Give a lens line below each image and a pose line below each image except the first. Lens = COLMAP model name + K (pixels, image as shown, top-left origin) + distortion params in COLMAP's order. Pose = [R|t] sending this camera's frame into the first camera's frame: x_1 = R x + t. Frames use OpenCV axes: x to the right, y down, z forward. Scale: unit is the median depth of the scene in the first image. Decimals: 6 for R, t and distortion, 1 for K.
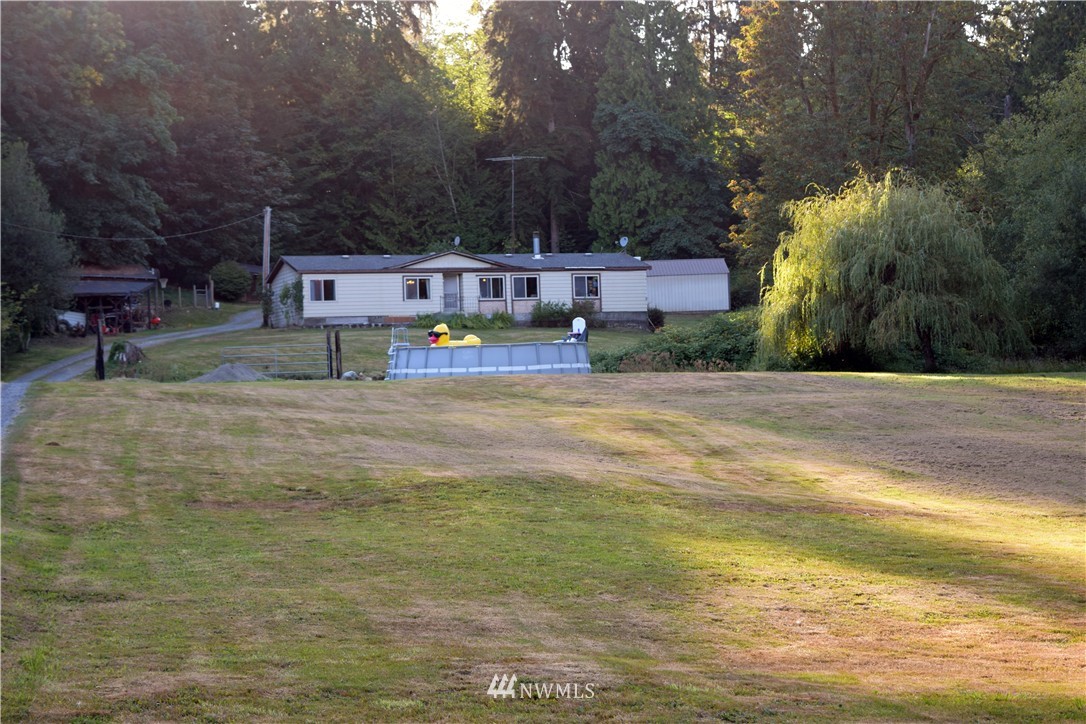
lens RADIAL K [[2345.6, 0, 543.0], [0, 2345.6, 362.0], [0, 0, 1]] dist [0.008742, 0.004687]
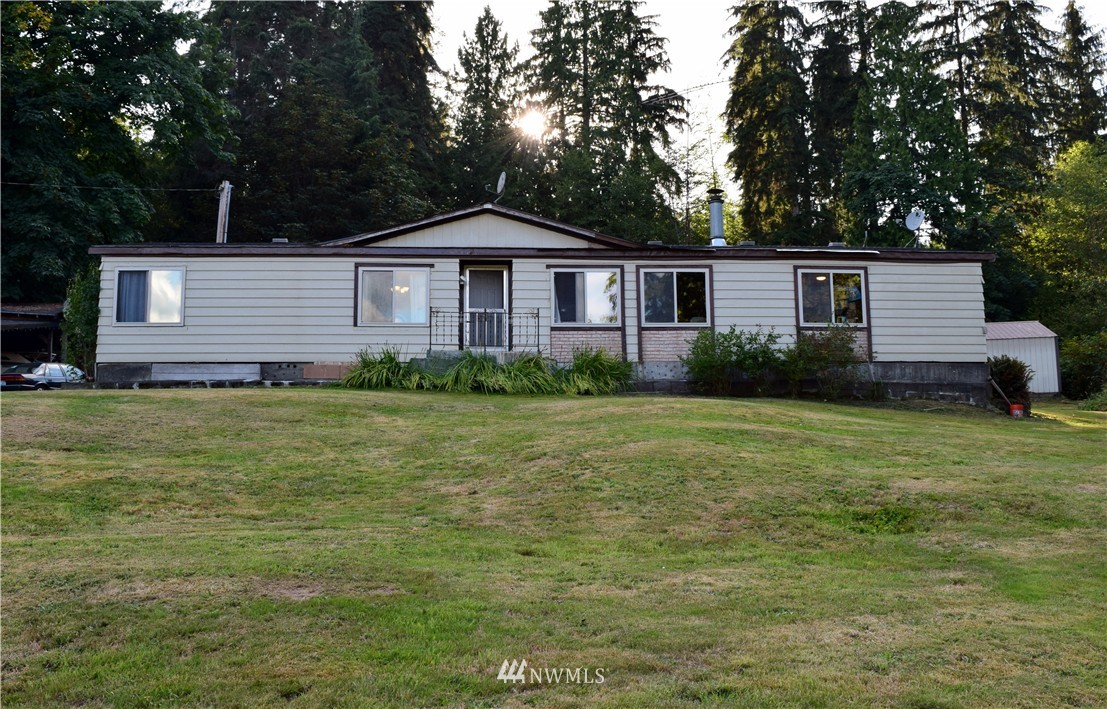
lens RADIAL K [[978.7, 0, 553.5], [0, 978.7, 354.5], [0, 0, 1]] dist [-0.054088, -0.000931]
pose [[0.965397, -0.008257, -0.260653, 0.015986], [-0.016919, 0.995410, -0.094197, -0.006018], [0.260234, 0.095348, 0.960826, 0.836480]]
